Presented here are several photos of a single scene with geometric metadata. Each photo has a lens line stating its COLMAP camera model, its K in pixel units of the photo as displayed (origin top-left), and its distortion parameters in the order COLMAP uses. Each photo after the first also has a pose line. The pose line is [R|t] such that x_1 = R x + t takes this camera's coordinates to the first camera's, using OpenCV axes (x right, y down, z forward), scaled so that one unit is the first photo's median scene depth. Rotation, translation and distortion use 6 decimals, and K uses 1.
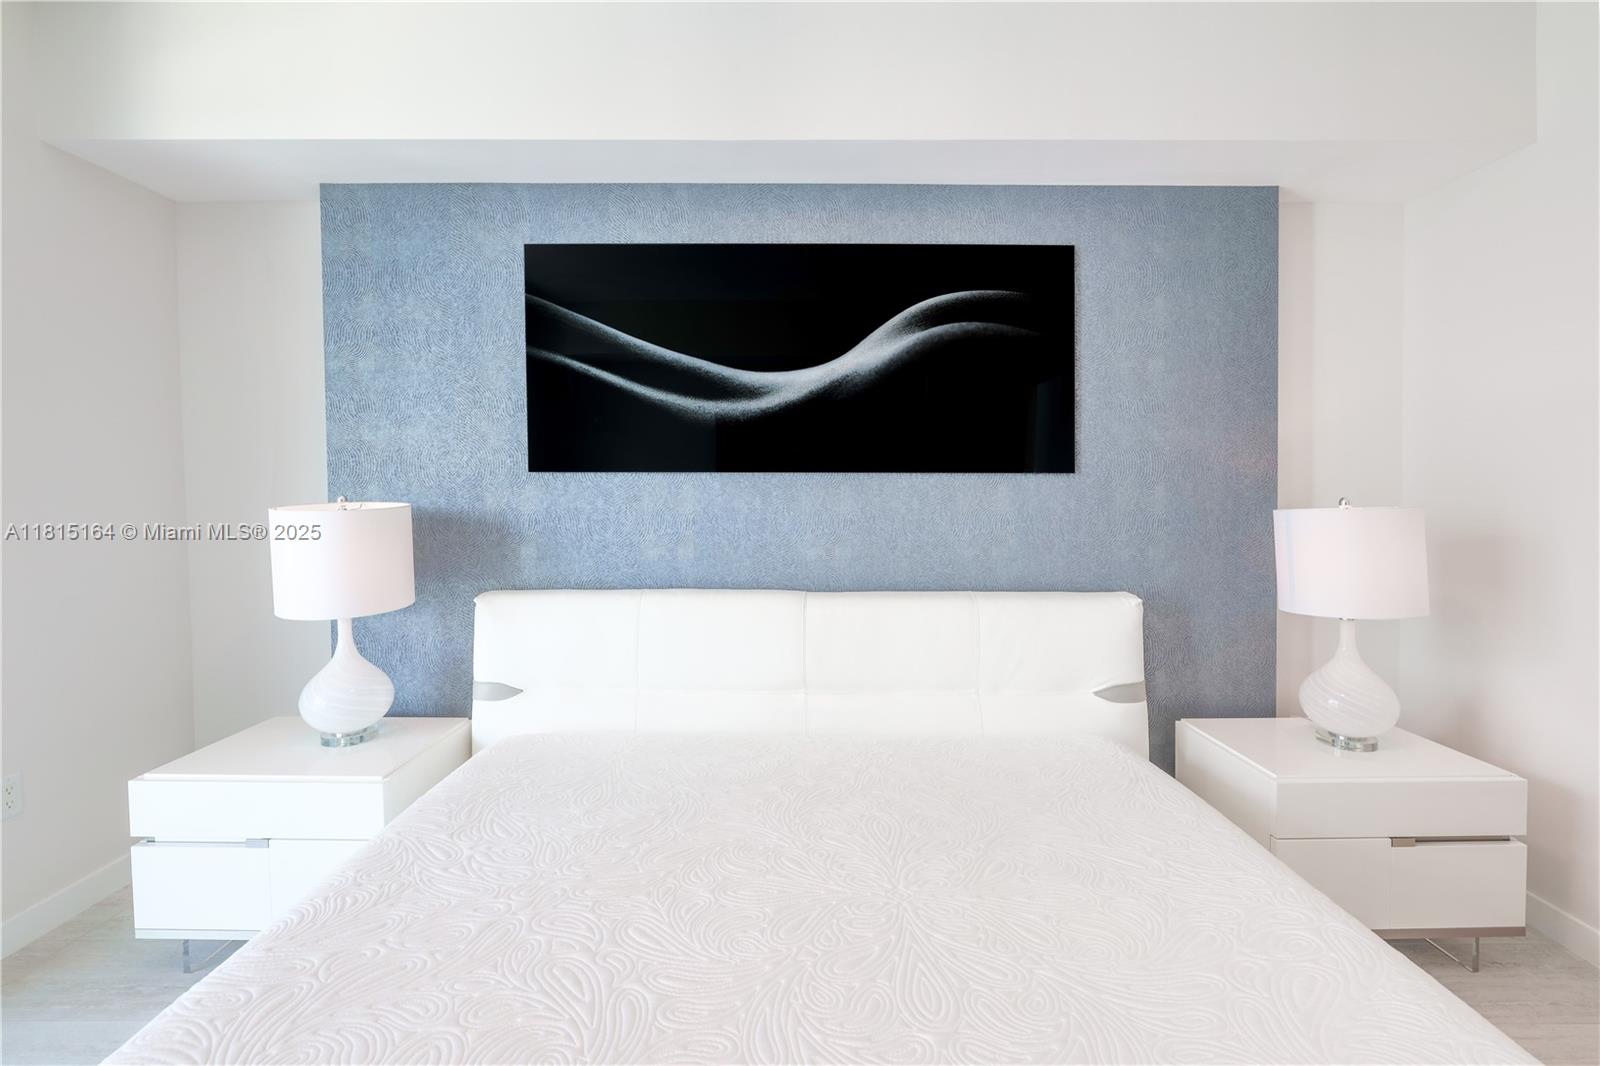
lens RADIAL K [[721.8, 0, 800.0], [0, 721.8, 533.0], [0, 0, 1]] dist [-0.001769, 0.000046]
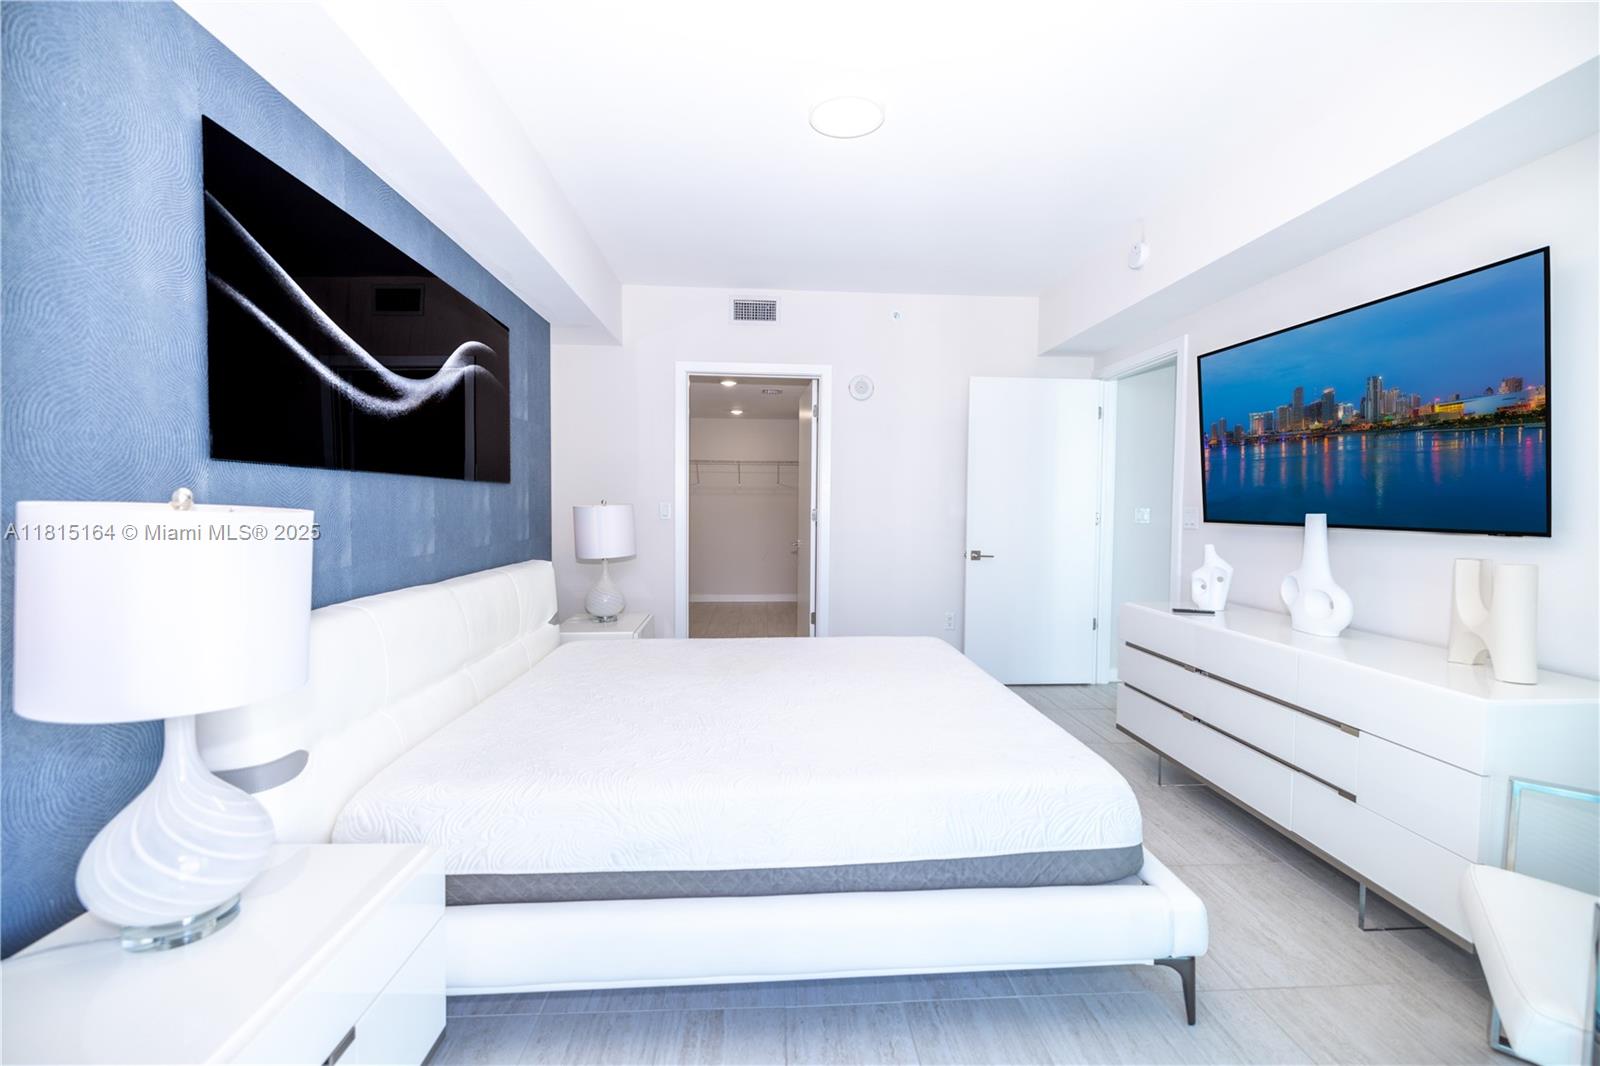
lens RADIAL K [[667.8, 0, 812.9], [0, 667.8, 585.5], [0, 0, 1]] dist [-0.001634, -0.000351]
pose [[-0.073173, -0.122676, 0.989746, -1.066929], [0.048942, 0.990769, 0.126421, -0.018272], [-0.996118, 0.057691, -0.066493, 0.494397]]
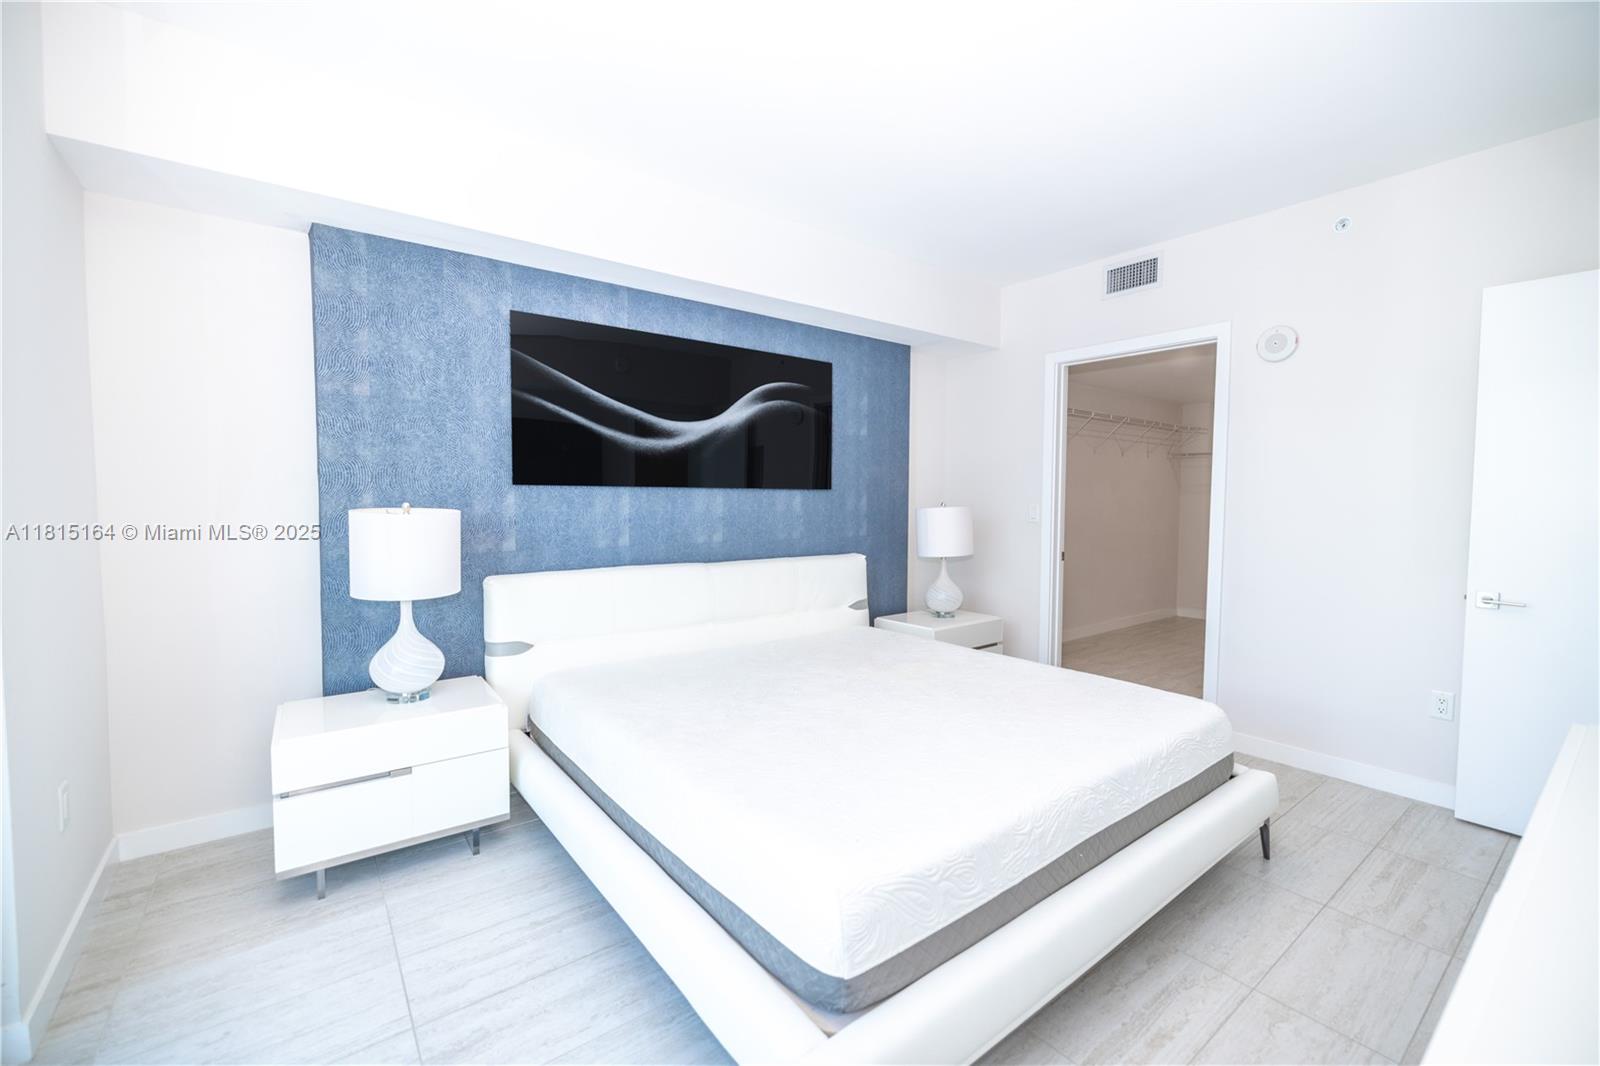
lens RADIAL K [[667.8, 0, 812.9], [0, 667.8, 585.5], [0, 0, 1]] dist [-0.001634, -0.000351]
pose [[0.787821, -0.077613, 0.610994, -0.714566], [0.030674, 0.995742, 0.086935, 0.010176], [-0.615139, -0.049747, 0.786847, -0.313979]]
